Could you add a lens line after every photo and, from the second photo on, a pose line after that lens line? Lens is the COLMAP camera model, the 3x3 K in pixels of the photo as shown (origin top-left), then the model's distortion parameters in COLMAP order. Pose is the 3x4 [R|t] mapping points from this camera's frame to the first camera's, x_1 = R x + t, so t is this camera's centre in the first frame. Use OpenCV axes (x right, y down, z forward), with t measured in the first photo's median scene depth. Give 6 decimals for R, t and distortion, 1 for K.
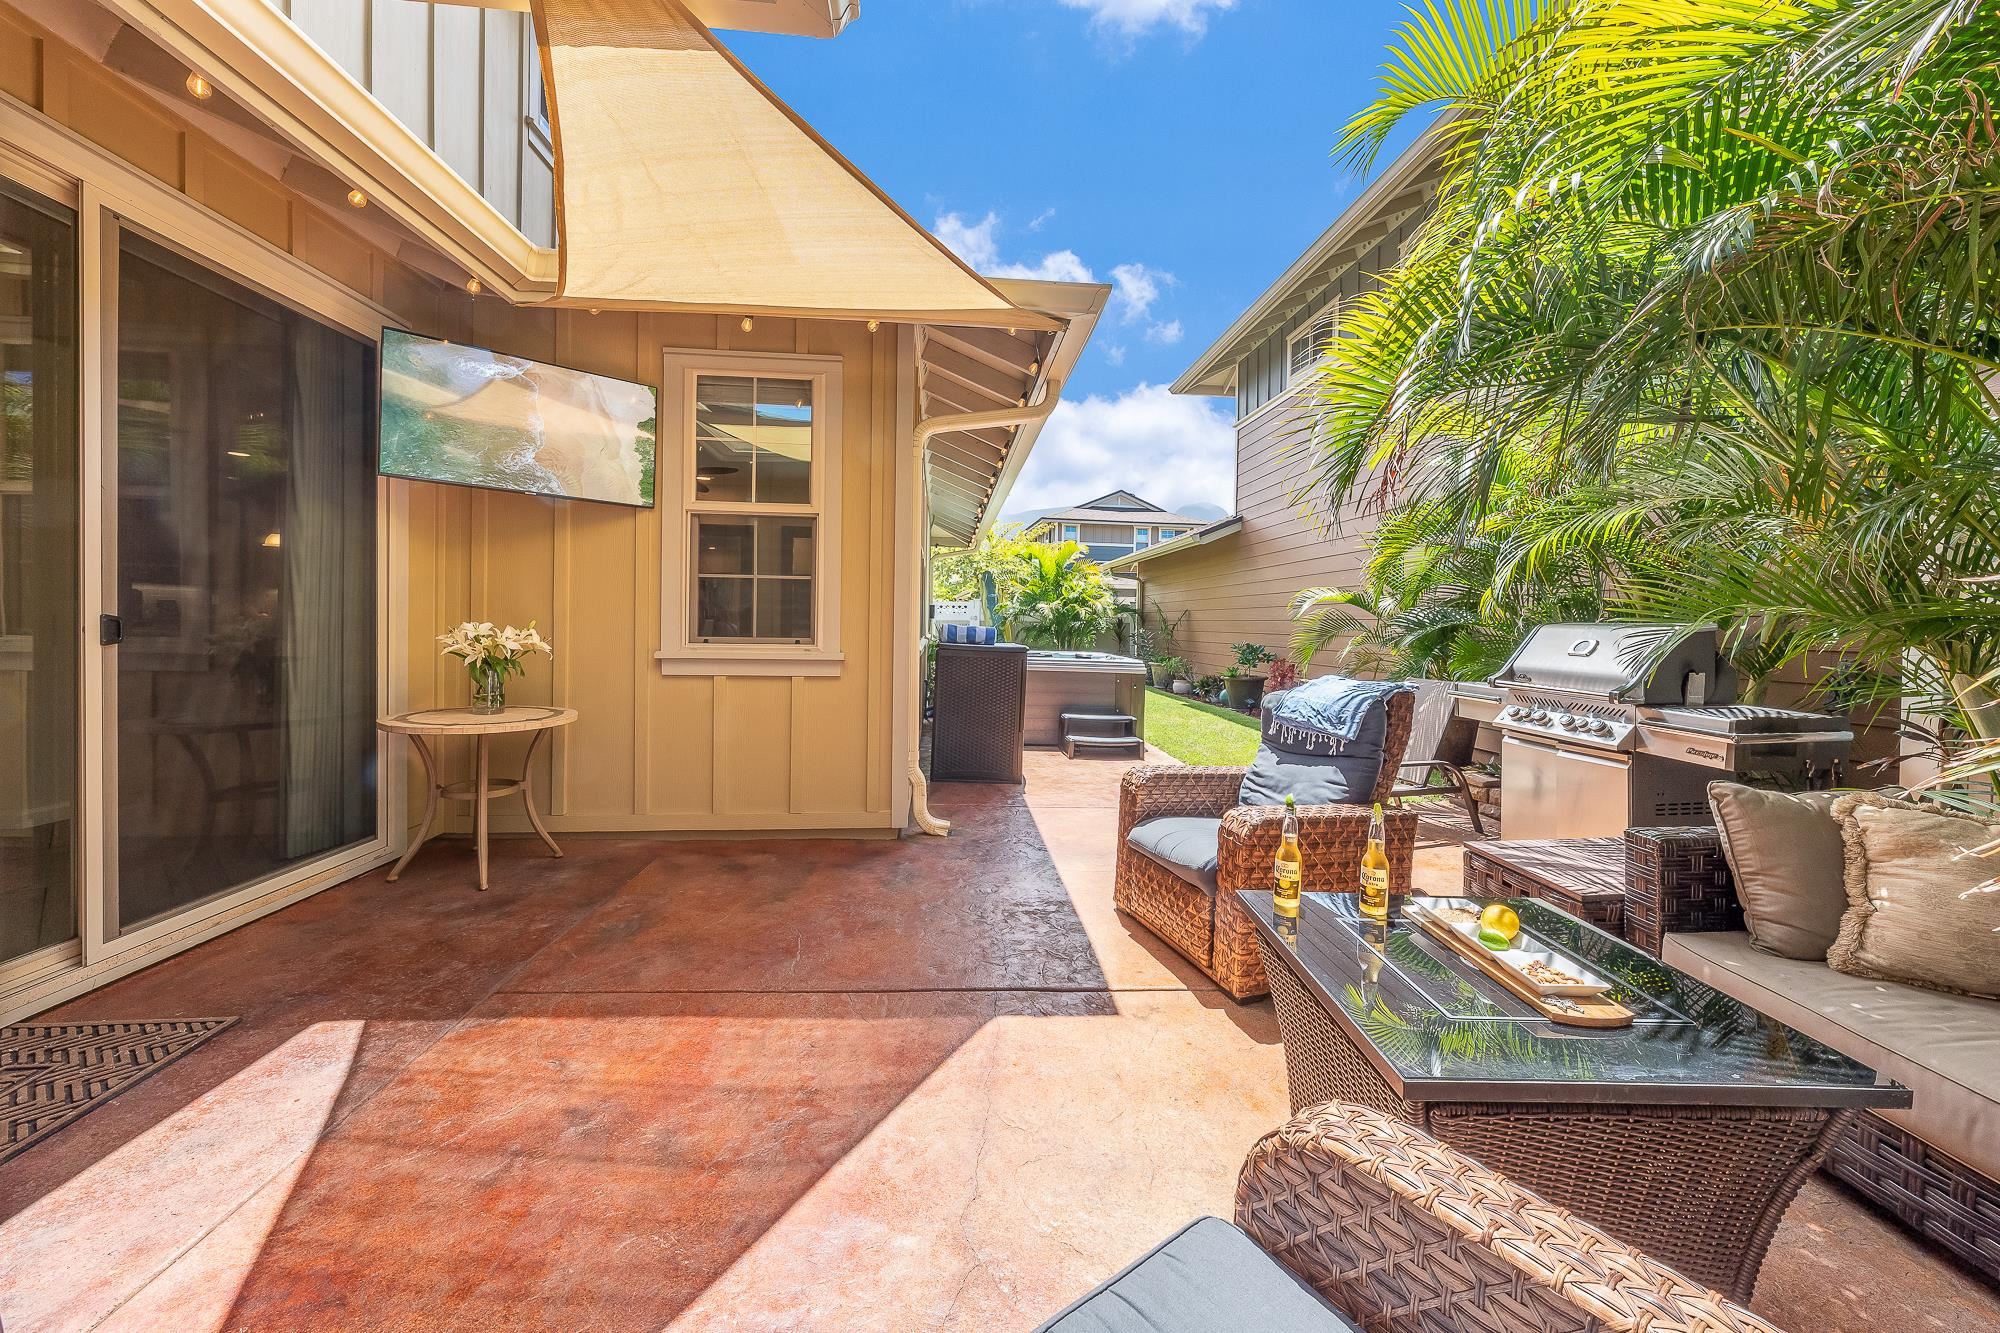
lens RADIAL K [[756.7, 0, 1003.5], [0, 756.7, 630.3], [0, 0, 1]] dist [0.000388, 0.000010]
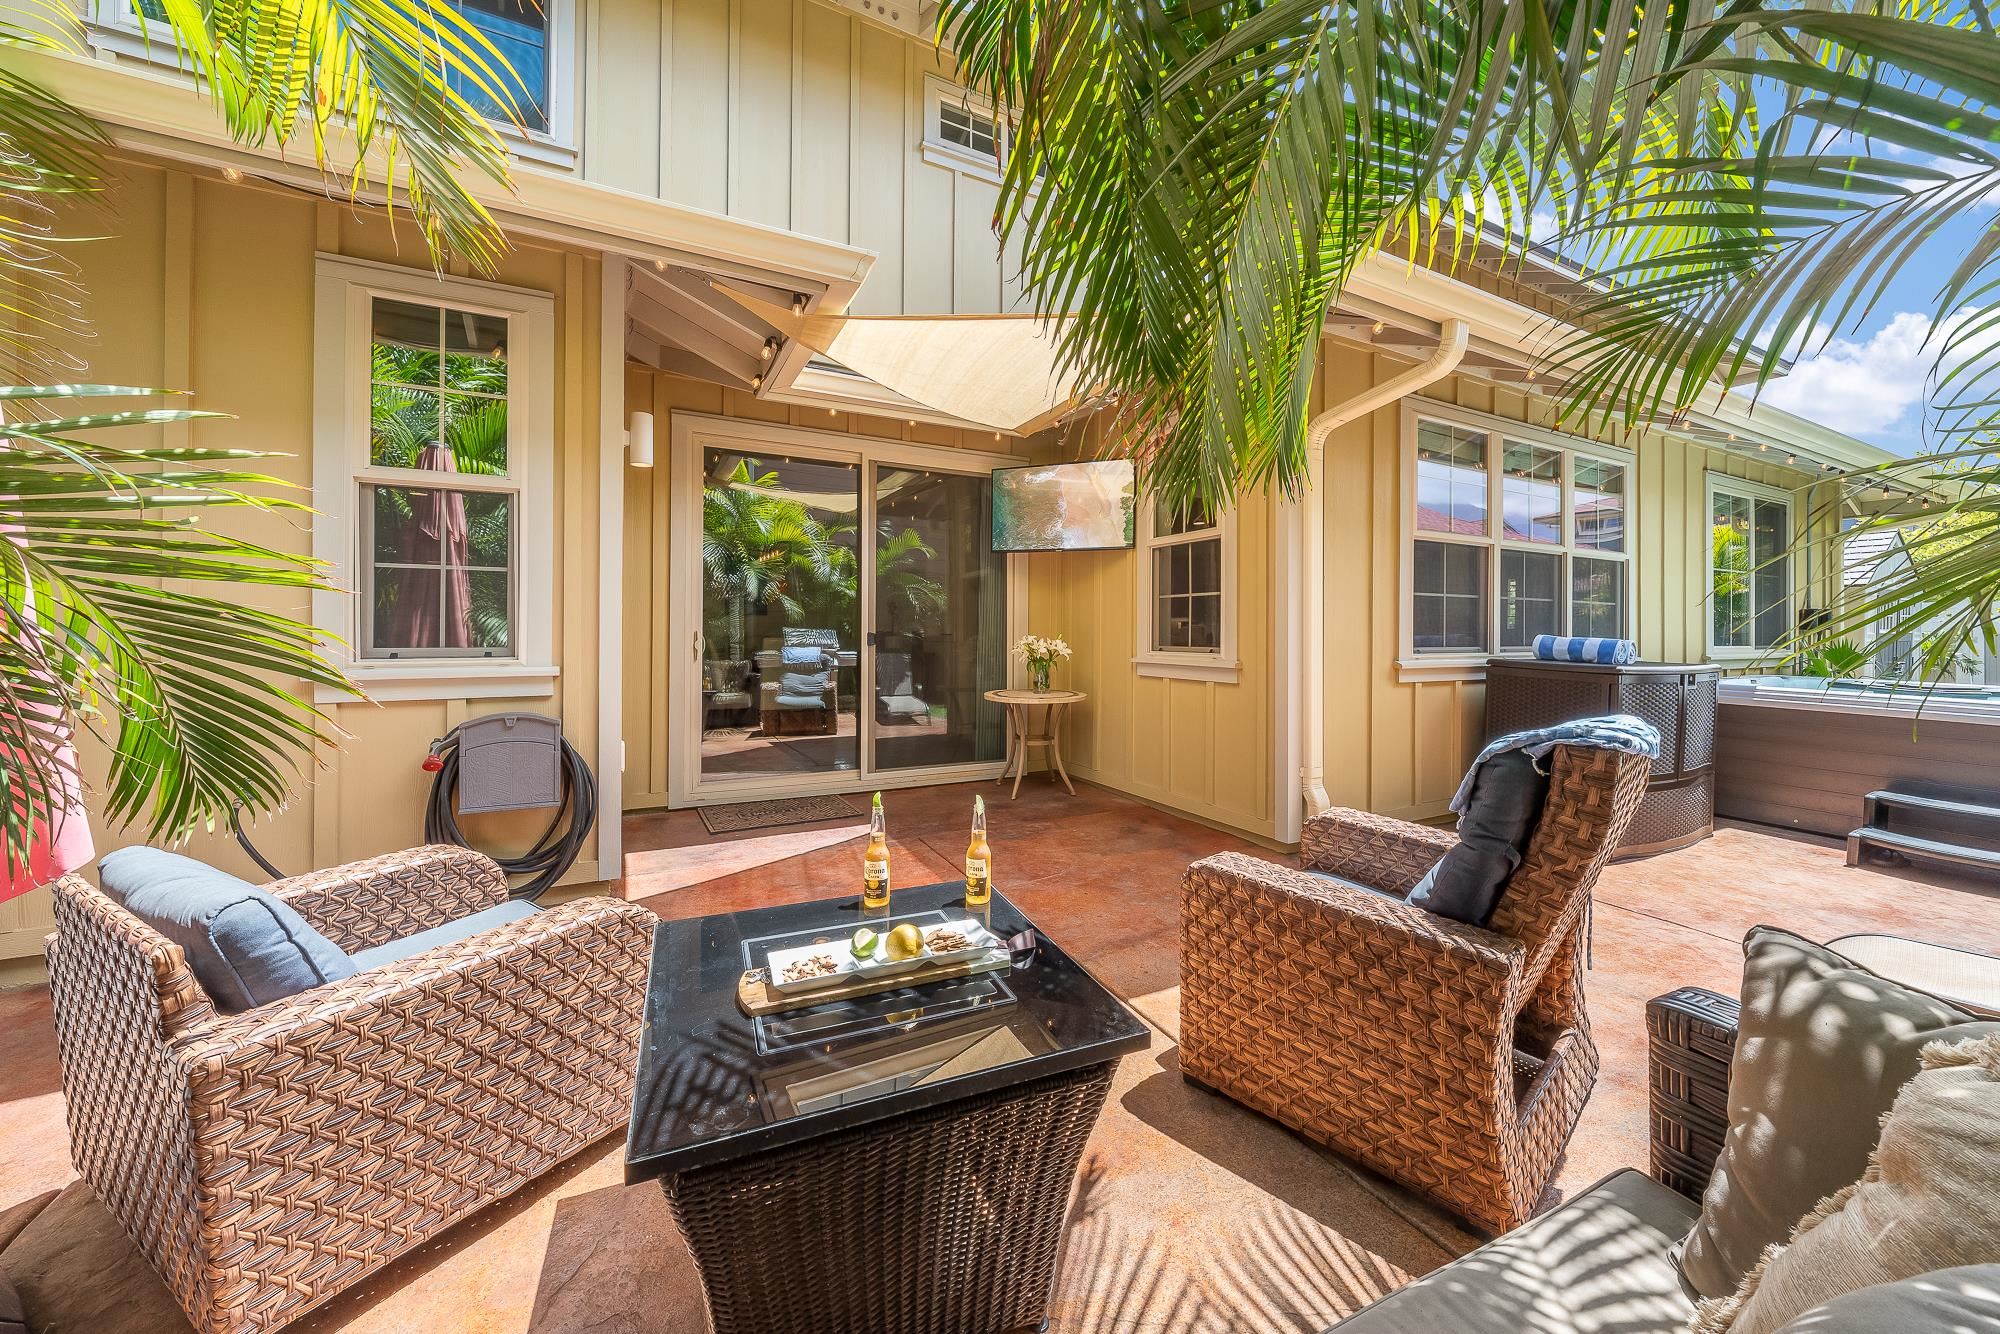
lens RADIAL K [[717.5, 0, 1001.2], [0, 717.5, 633.2], [0, 0, 1]] dist [0.000044, 0.000000]
pose [[0.383128, -0.015414, -0.923567, 0.612649], [-0.007792, 0.999771, -0.019918, 0.012951], [0.923662, 0.014828, 0.382921, 0.316647]]
